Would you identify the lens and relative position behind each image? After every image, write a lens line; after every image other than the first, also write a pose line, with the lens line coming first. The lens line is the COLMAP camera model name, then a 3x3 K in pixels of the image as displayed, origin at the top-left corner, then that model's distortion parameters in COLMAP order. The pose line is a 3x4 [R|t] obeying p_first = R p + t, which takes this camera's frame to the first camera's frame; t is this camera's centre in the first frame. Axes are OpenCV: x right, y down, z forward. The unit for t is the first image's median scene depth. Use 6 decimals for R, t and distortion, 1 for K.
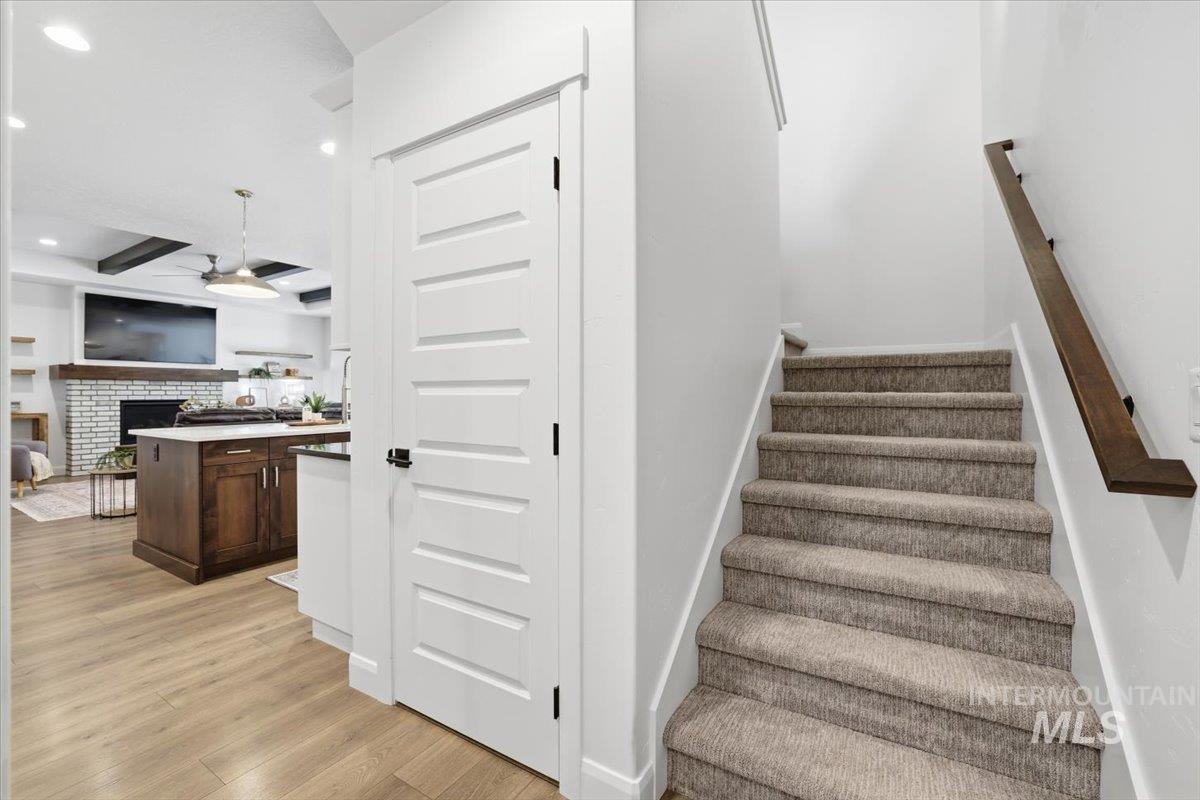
lens RADIAL K [[515.5, 0, 575.8], [0, 515.5, 394.1], [0, 0, 1]] dist [-0.000716, 0.000064]
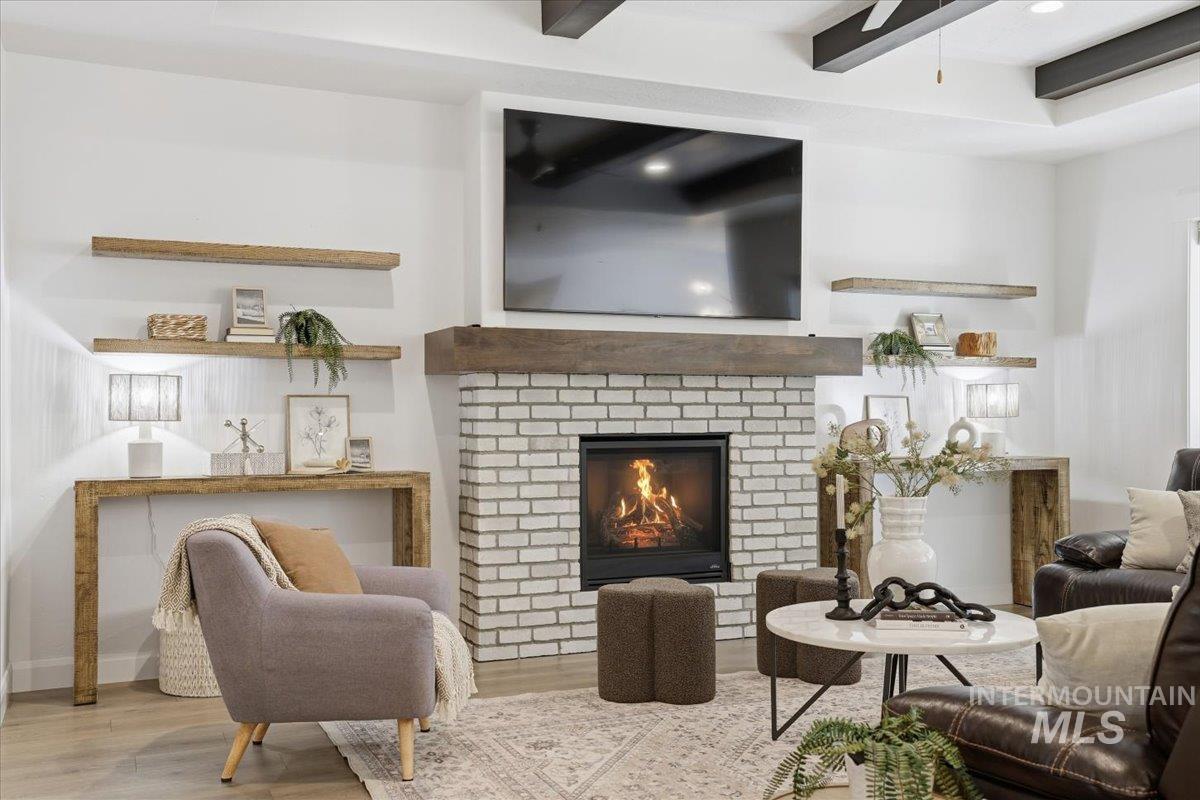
lens RADIAL K [[1158.1, 0, 594.7], [0, 1158.1, 437.3], [0, 0, 1]] dist [0.040730, 0.009735]
pose [[0.838664, 0.007065, -0.544603, -0.490850], [0.002141, 0.999865, 0.016268, 0.001474], [0.544645, -0.014809, 0.838536, 0.398855]]
